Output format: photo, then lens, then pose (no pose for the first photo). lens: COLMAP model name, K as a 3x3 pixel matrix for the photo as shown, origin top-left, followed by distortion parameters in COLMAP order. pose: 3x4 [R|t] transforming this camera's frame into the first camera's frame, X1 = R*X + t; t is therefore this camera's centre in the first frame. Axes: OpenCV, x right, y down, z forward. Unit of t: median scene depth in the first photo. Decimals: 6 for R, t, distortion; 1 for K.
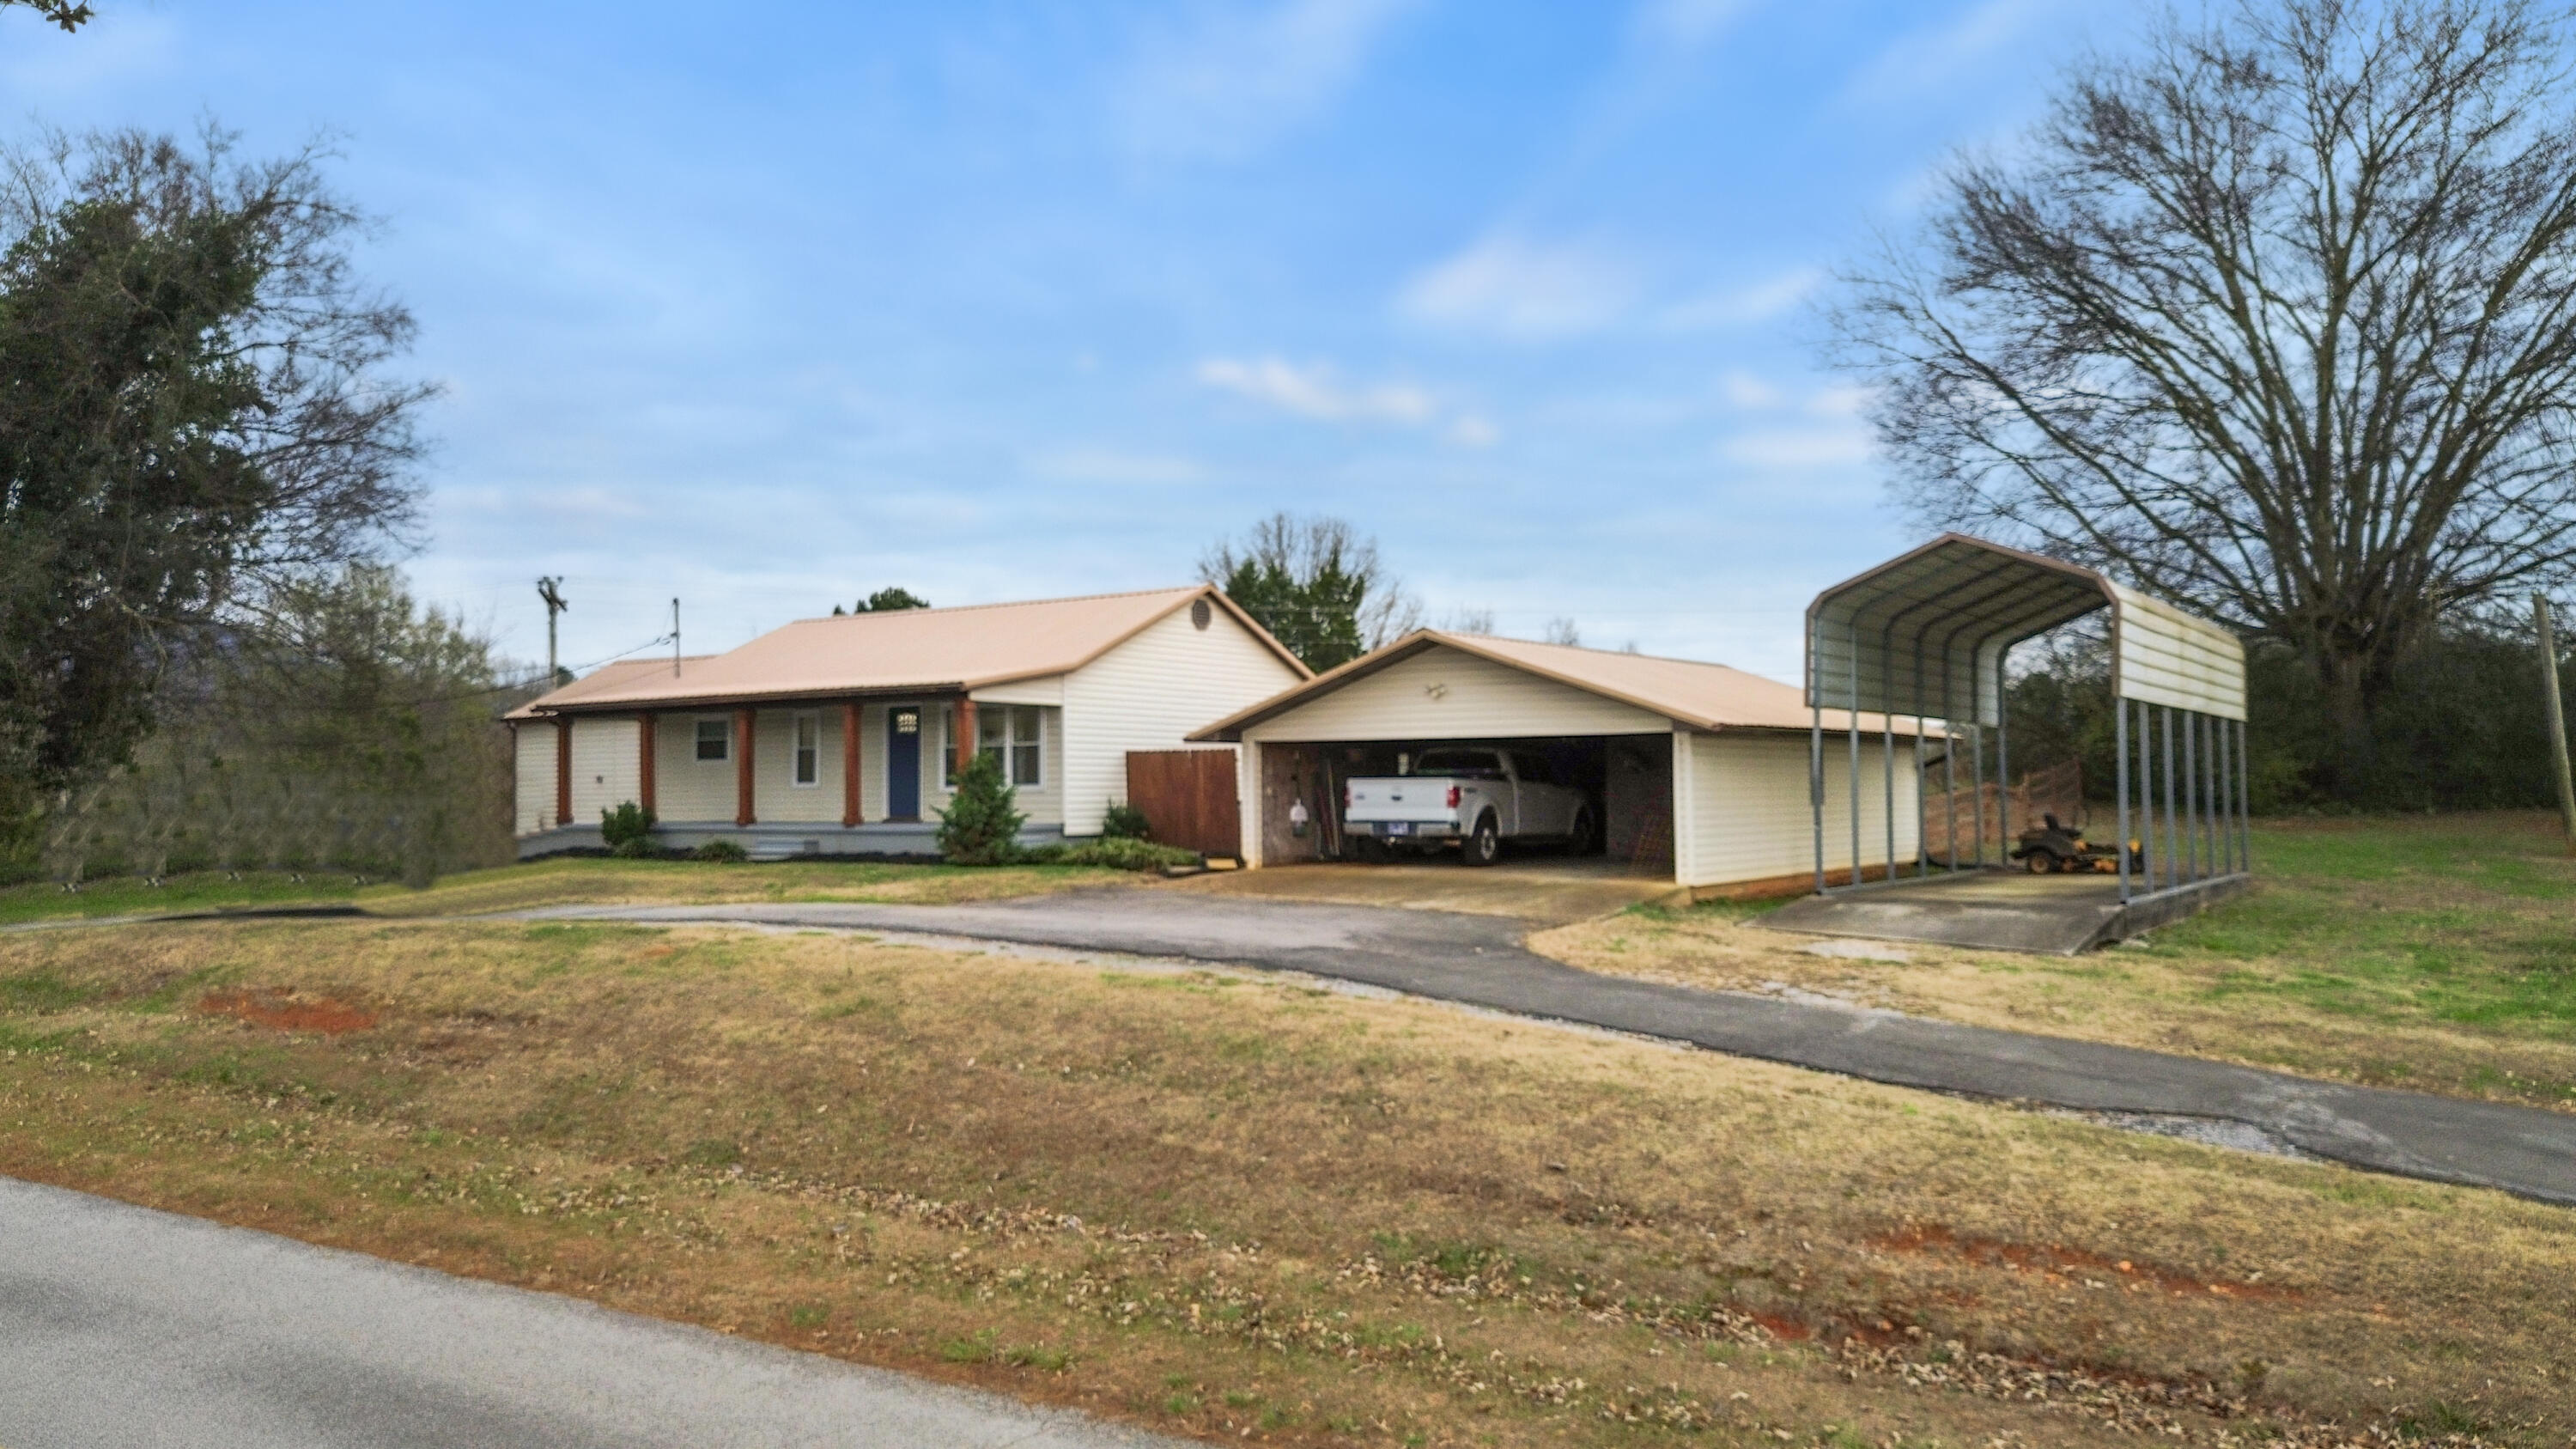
lens RADIAL K [[1909.0, 0, 1288.0], [0, 1909.0, 724.5], [0, 0, 1]] dist [0.003327, 0.000473]
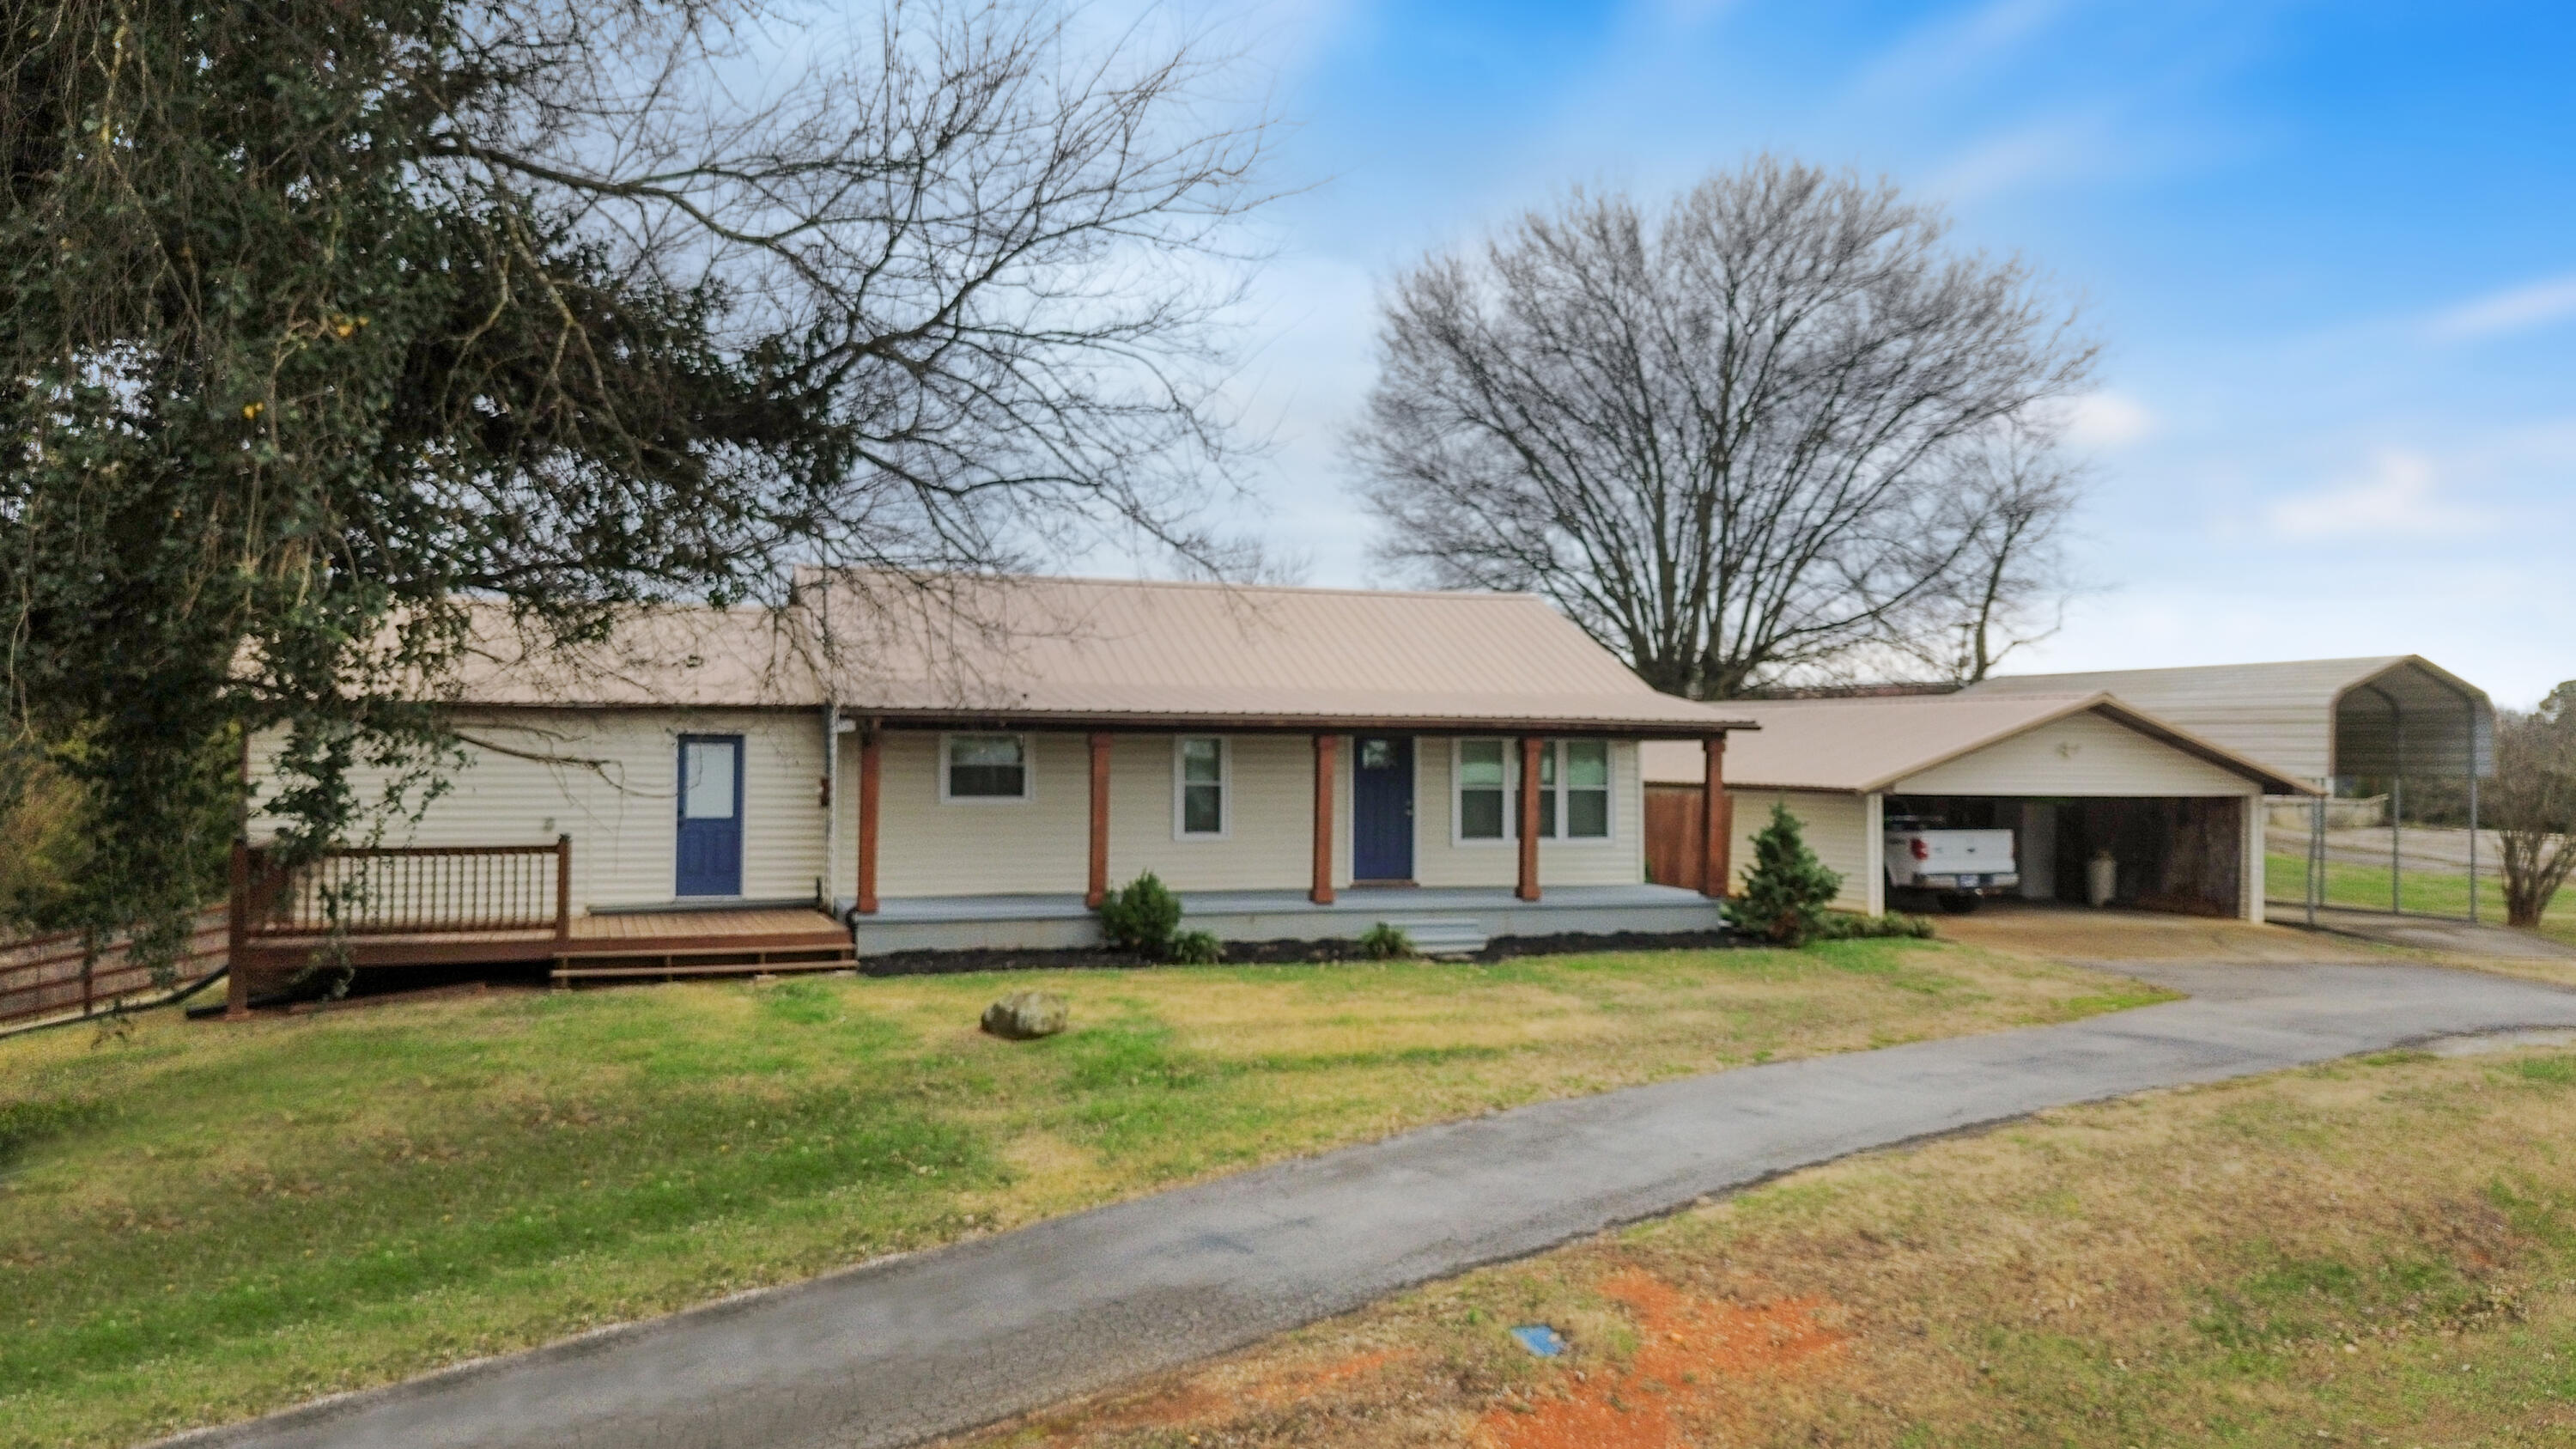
lens RADIAL K [[2189.6, 0, 1288.0], [0, 2189.6, 724.5], [0, 0, 1]] dist [0.009869, -0.001596]
pose [[0.562644, 0.024931, 0.826323, -1.064593], [-0.039475, 0.999215, -0.003269, -0.009688], [-0.825756, -0.030780, 0.563187, 0.620860]]
